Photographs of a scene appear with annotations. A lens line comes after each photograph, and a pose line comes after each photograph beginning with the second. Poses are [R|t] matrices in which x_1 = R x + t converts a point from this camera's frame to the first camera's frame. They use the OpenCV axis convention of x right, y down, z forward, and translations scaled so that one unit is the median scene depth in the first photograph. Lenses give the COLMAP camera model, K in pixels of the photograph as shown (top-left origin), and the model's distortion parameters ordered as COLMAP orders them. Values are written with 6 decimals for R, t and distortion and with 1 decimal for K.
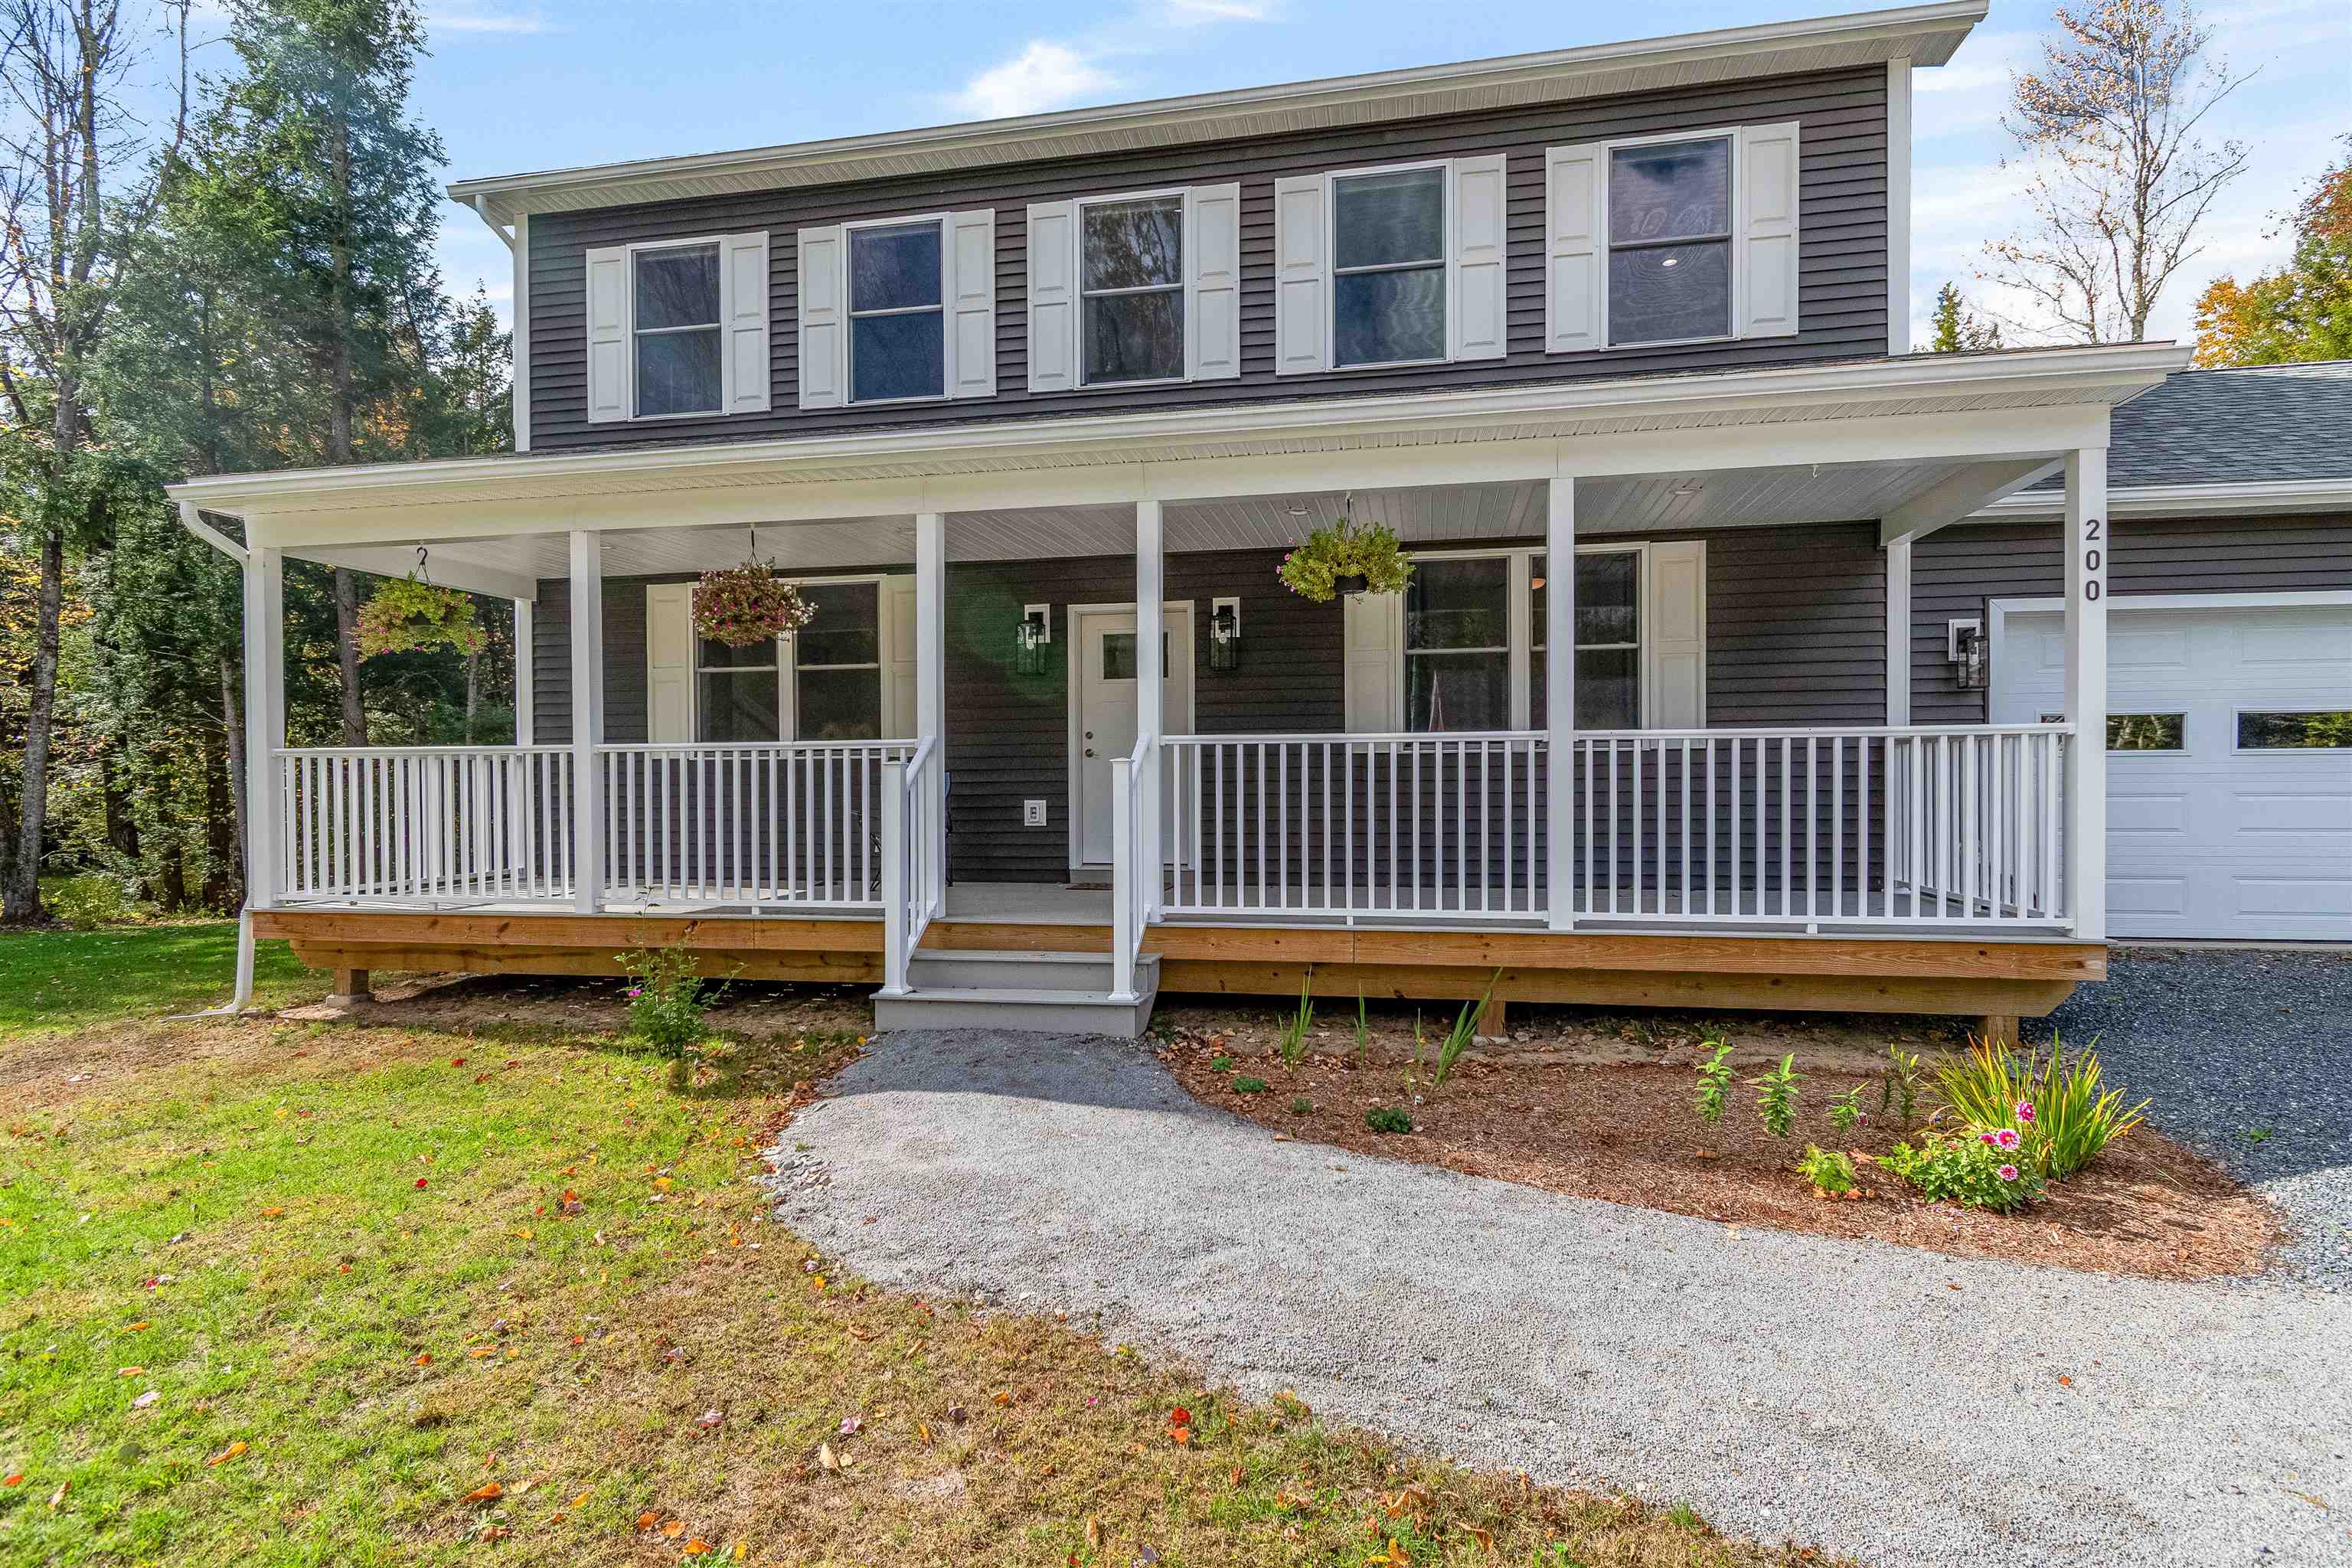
lens RADIAL K [[1139.1, 0, 1181.1], [0, 1139.1, 799.9], [0, 0, 1]] dist [0.014633, -0.016868]
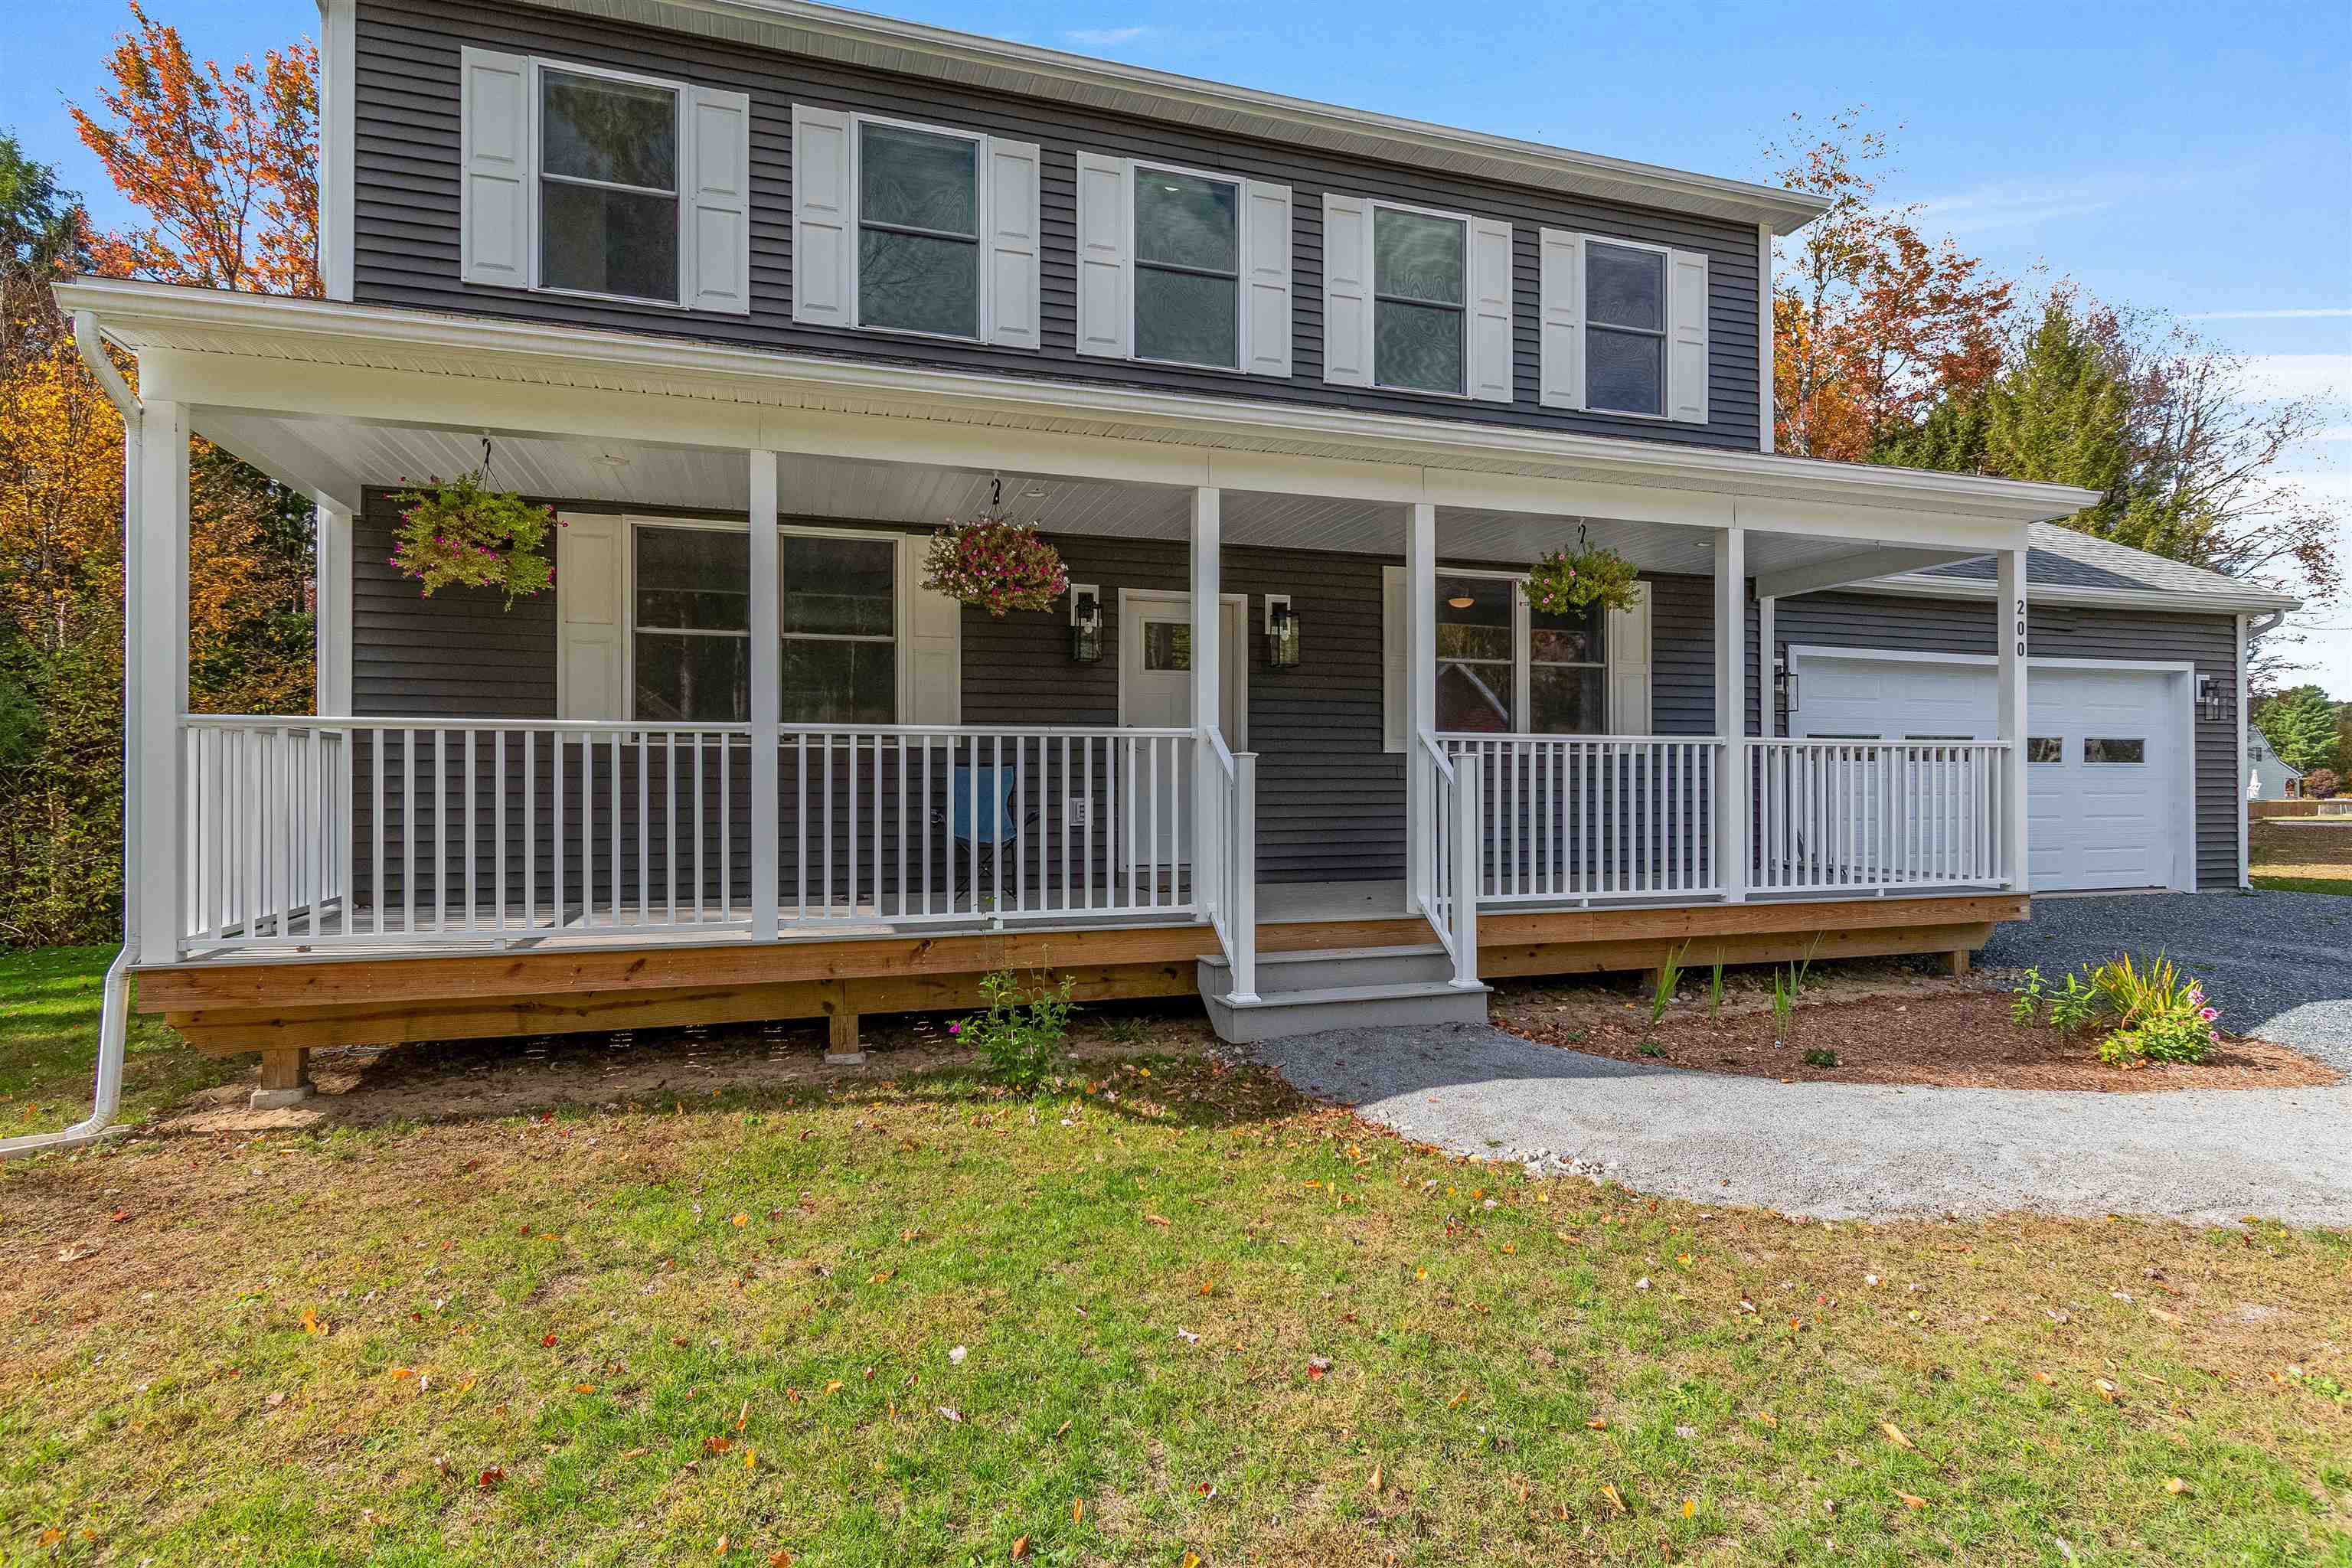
lens RADIAL K [[1239.7, 0, 1189.4], [0, 1239.7, 780.9], [0, 0, 1]] dist [0.000528, -0.000019]
pose [[0.869043, 0.007313, 0.494683, -0.602178], [0.002660, 0.999807, -0.019452, 0.006998], [-0.494730, 0.018221, 0.868856, 0.106452]]
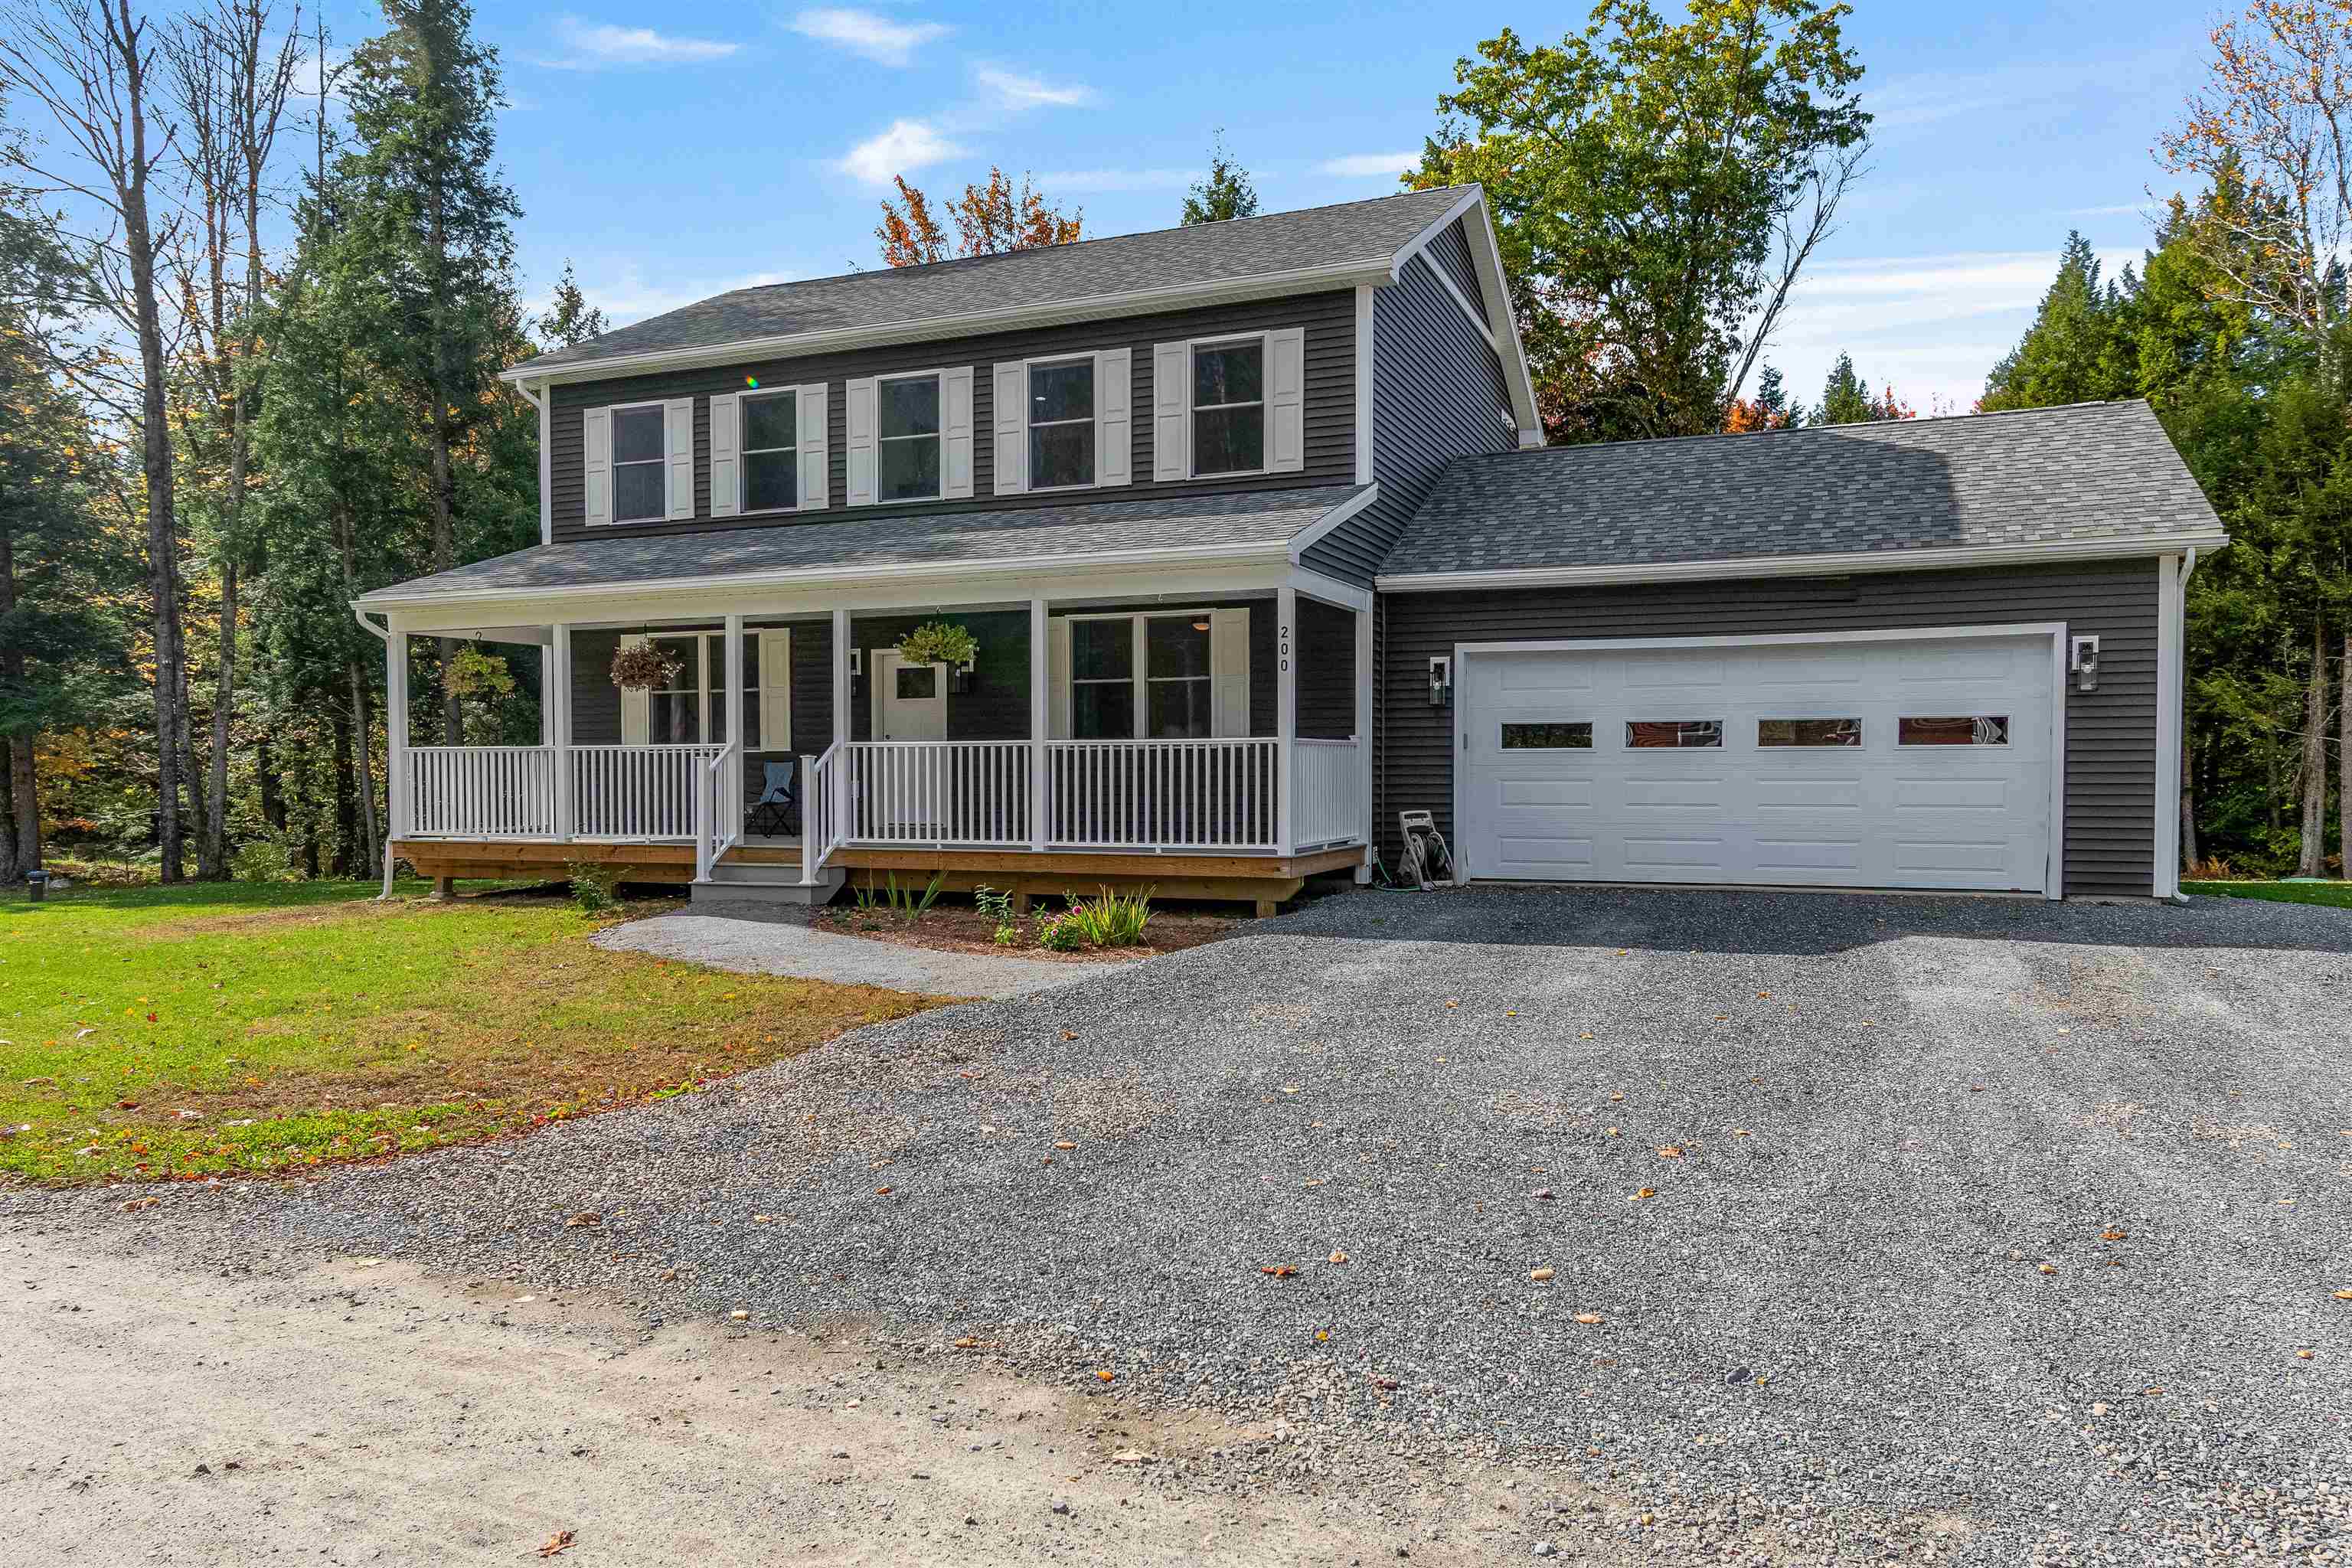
lens RADIAL K [[1537.7, 0, 1172.4], [0, 1537.7, 831.9], [0, 0, 1]] dist [0.003597, 0.000661]
pose [[0.981052, 0.011156, -0.193422, 0.745149], [-0.006408, 0.999663, 0.025154, 0.015511], [0.193637, -0.023438, 0.980793, -0.988603]]
